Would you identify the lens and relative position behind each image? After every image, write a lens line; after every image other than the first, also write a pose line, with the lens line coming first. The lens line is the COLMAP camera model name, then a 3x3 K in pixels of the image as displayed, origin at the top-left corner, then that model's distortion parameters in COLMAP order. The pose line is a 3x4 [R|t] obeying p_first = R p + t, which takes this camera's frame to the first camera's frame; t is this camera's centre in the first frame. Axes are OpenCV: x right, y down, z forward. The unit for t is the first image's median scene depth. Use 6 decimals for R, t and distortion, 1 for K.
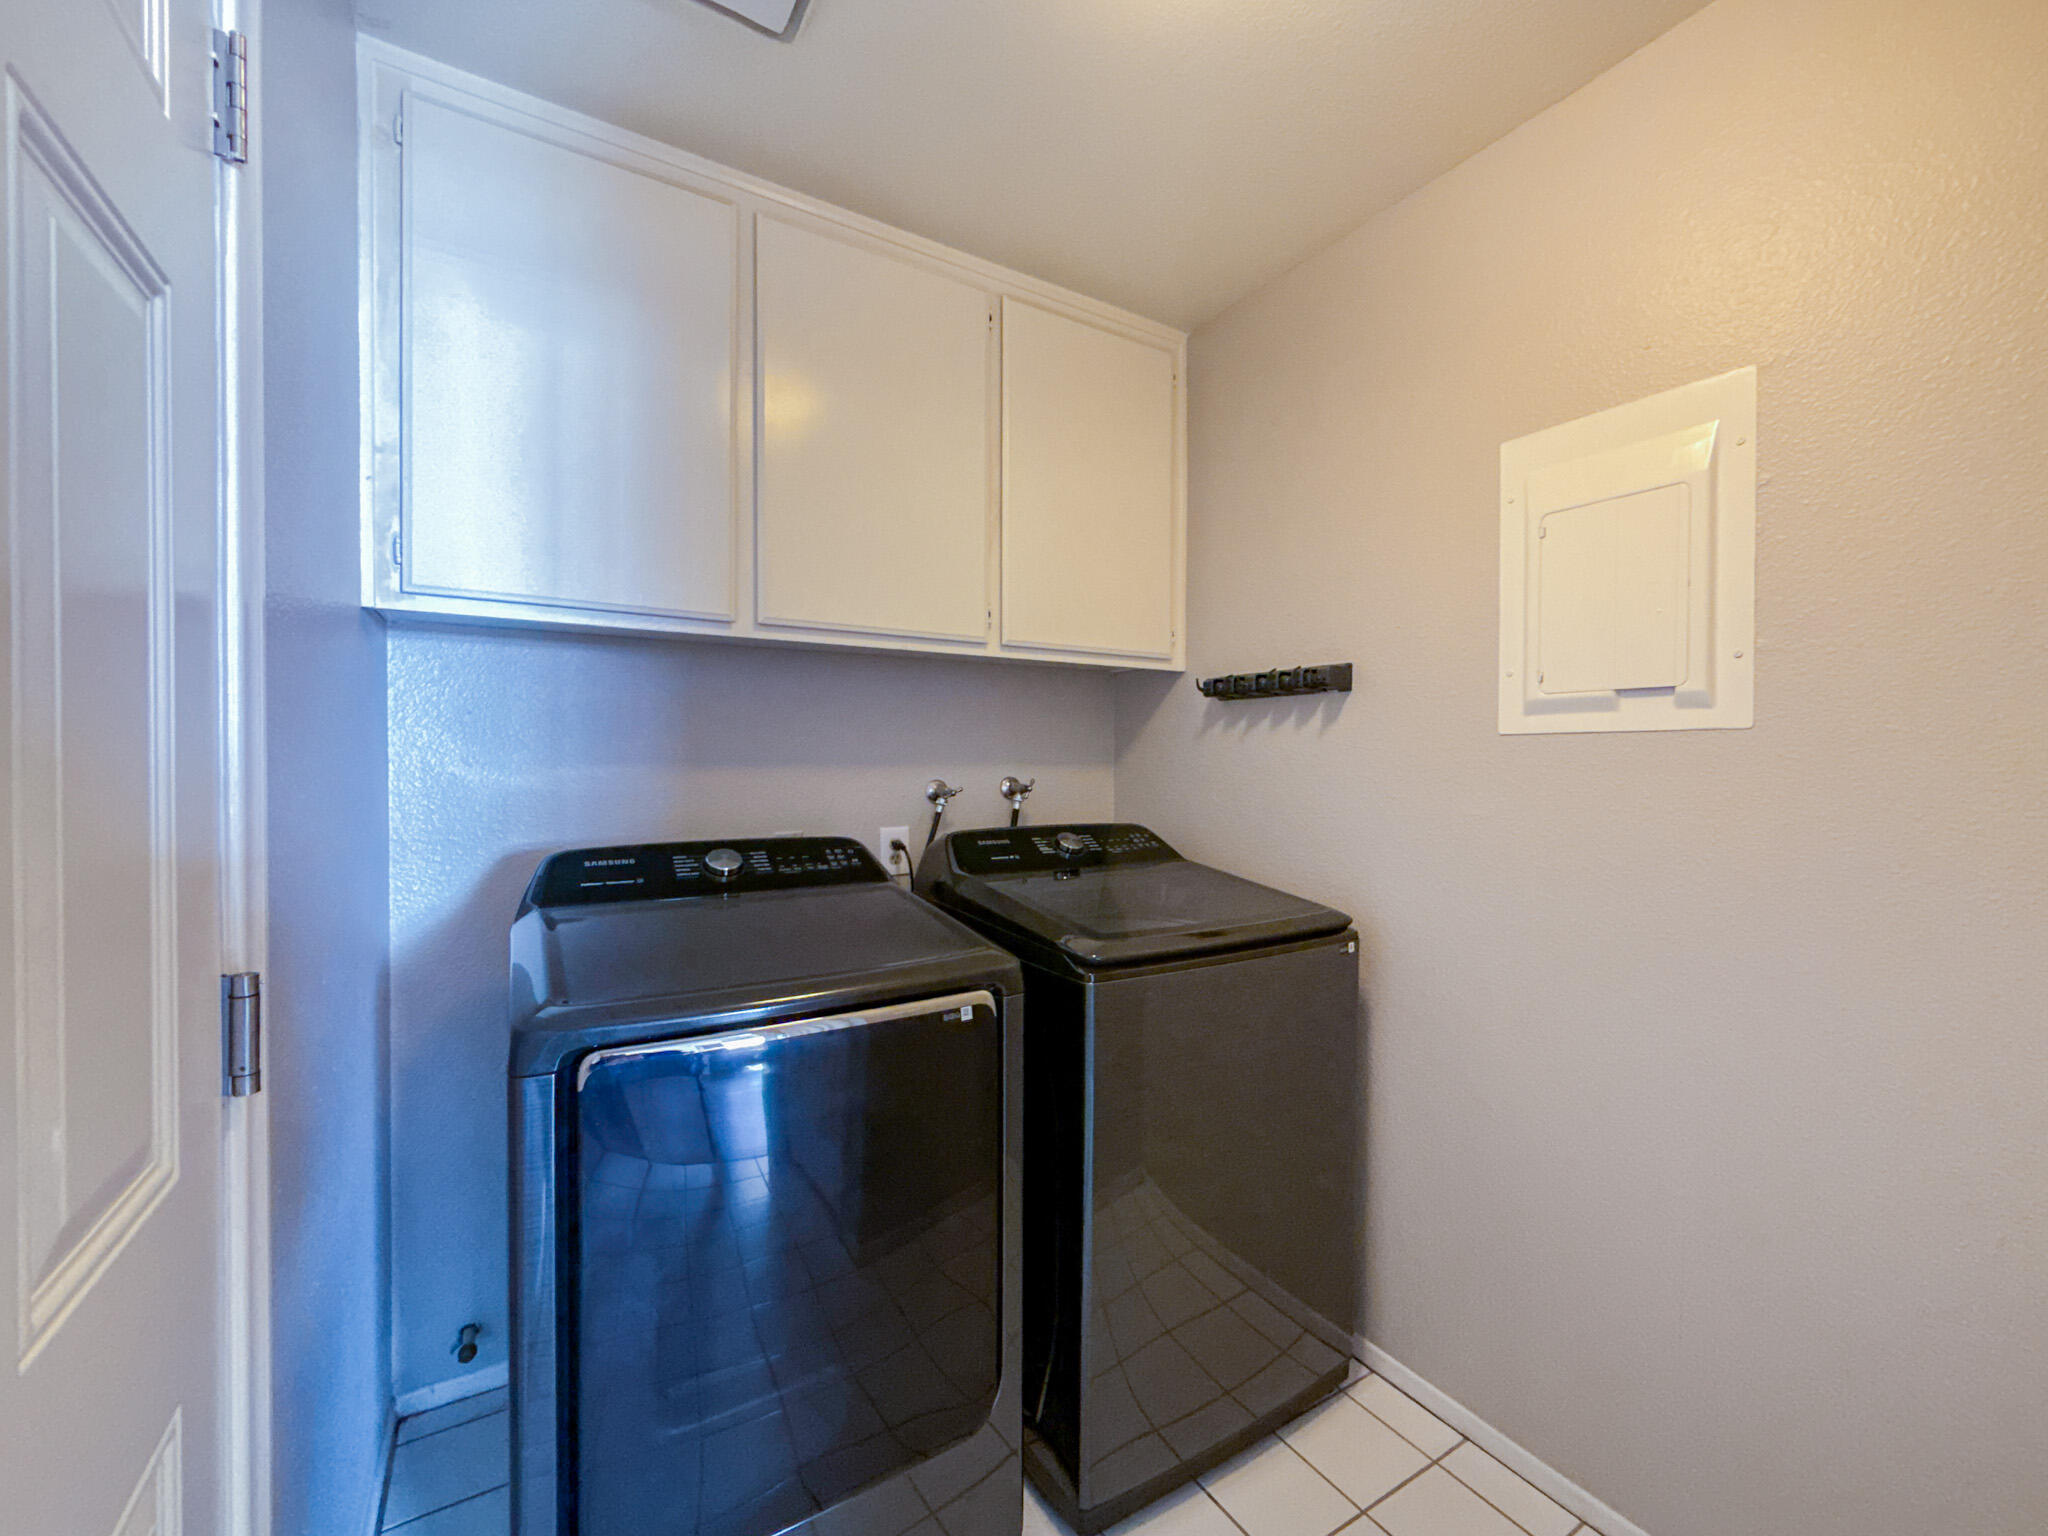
lens RADIAL K [[829.3, 0, 1018.3], [0, 829.3, 765.4], [0, 0, 1]] dist [-0.002305, -0.000643]
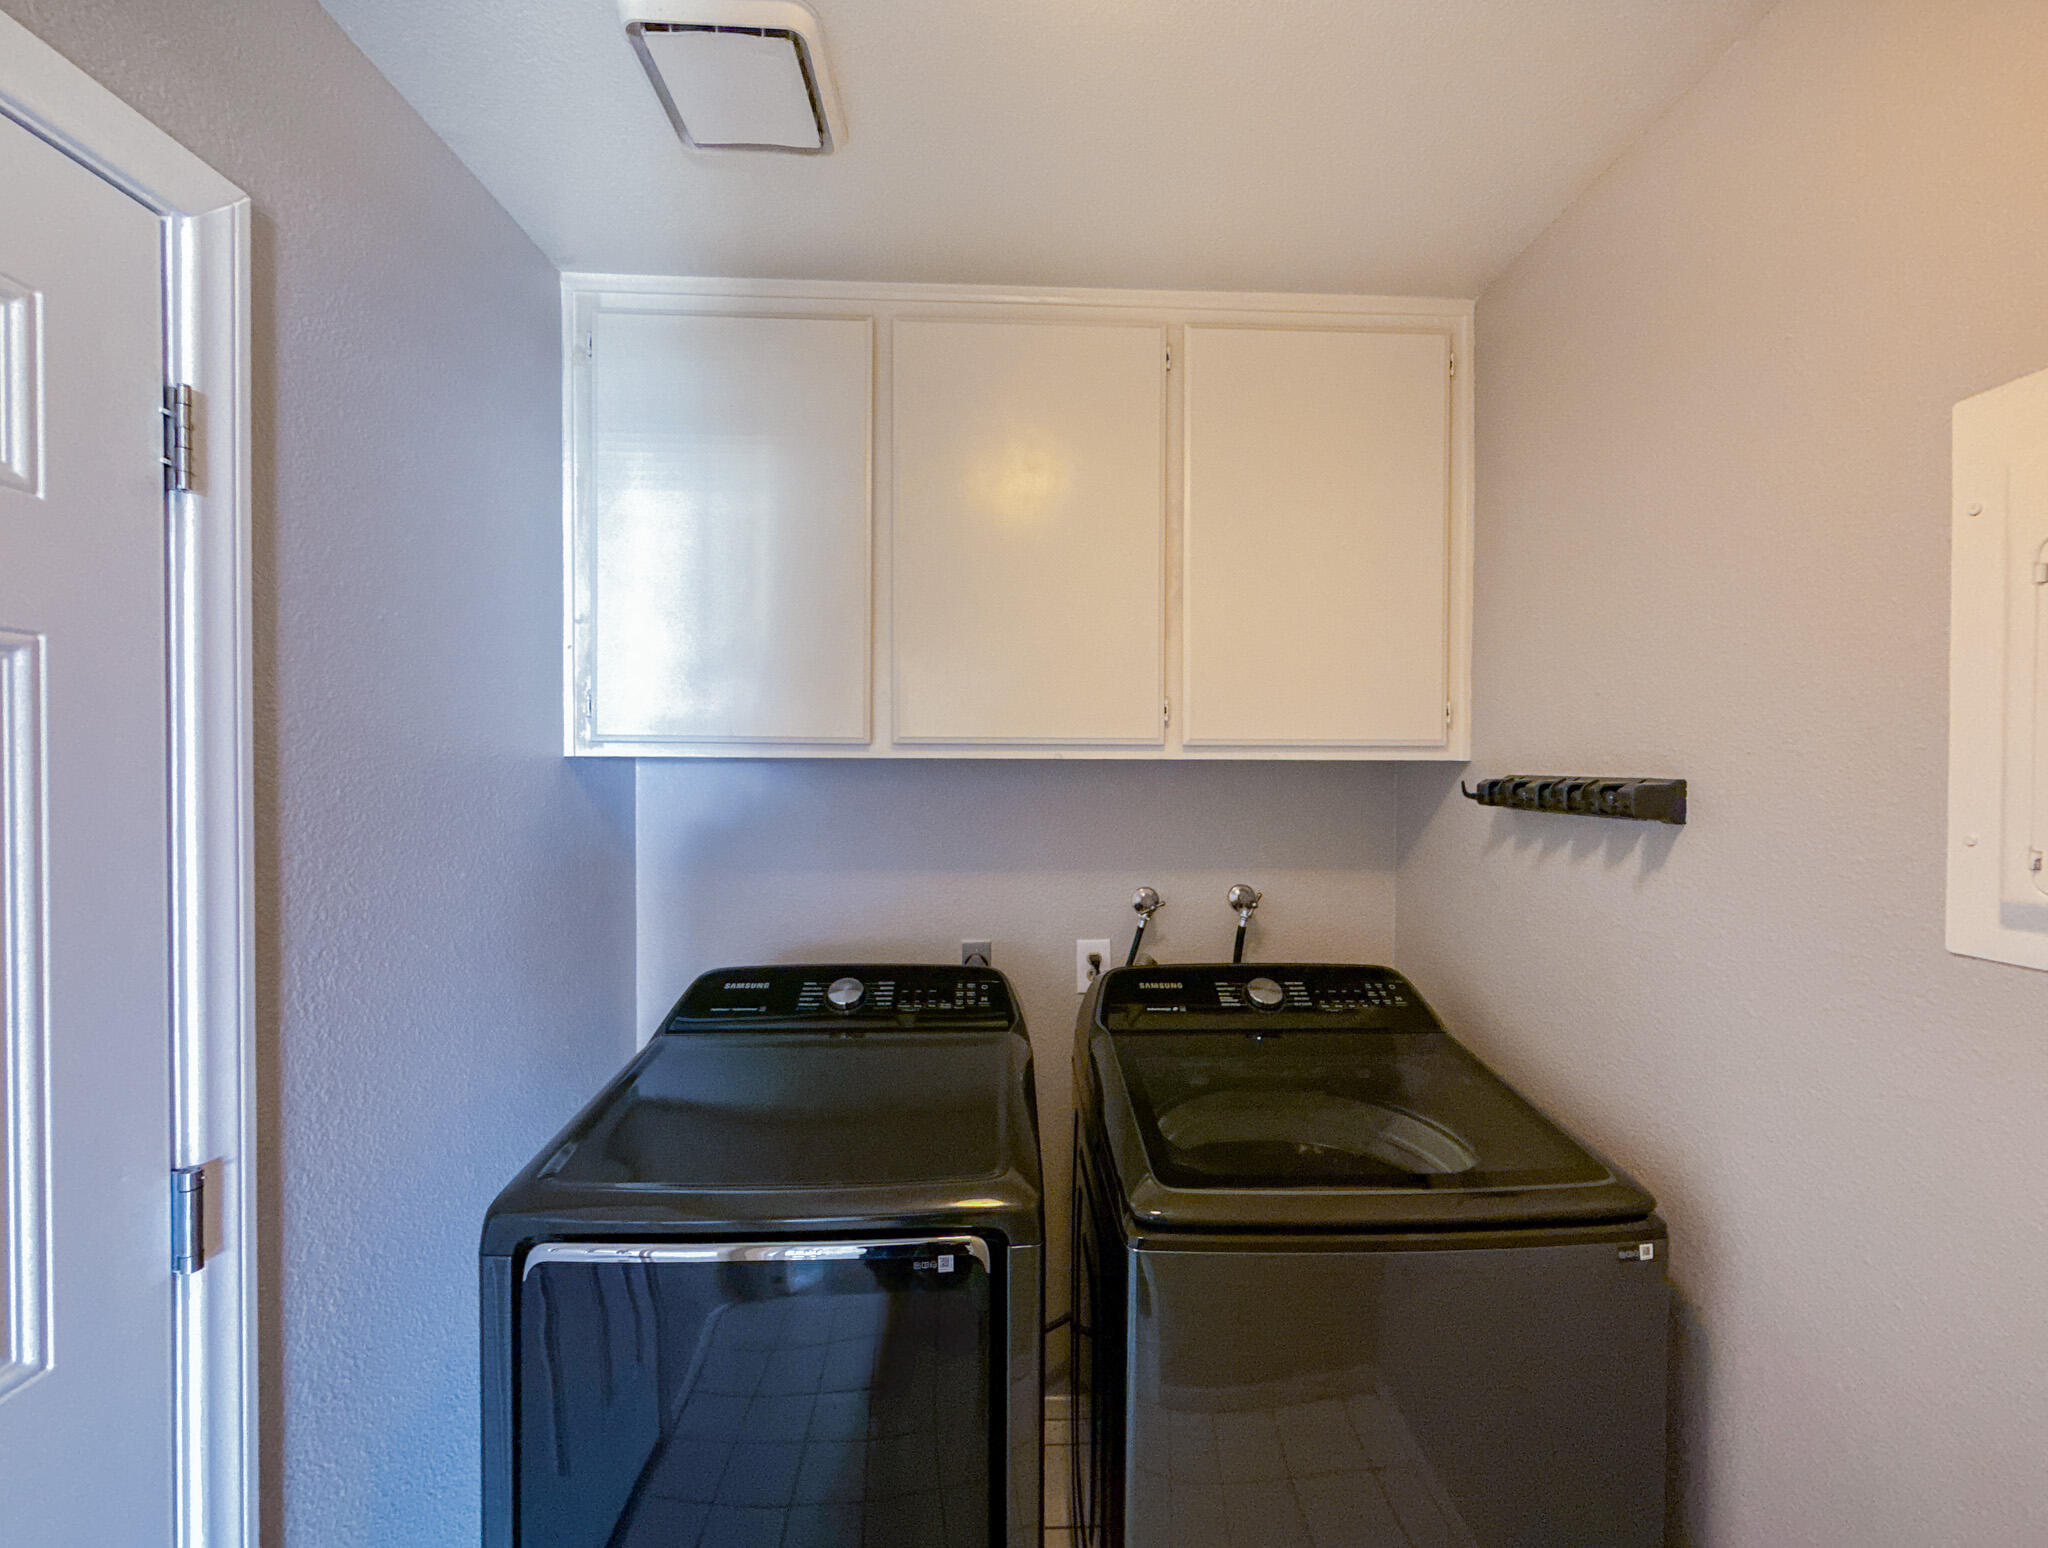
lens RADIAL K [[832.1, 0, 1032.3], [0, 832.1, 773.9], [0, 0, 1]] dist [-0.004509, -0.000243]
pose [[0.873543, 0.004018, -0.486730, 0.278977], [-0.003731, 0.999992, 0.001560, -0.128354], [0.486732, 0.000454, 0.873551, 0.215137]]
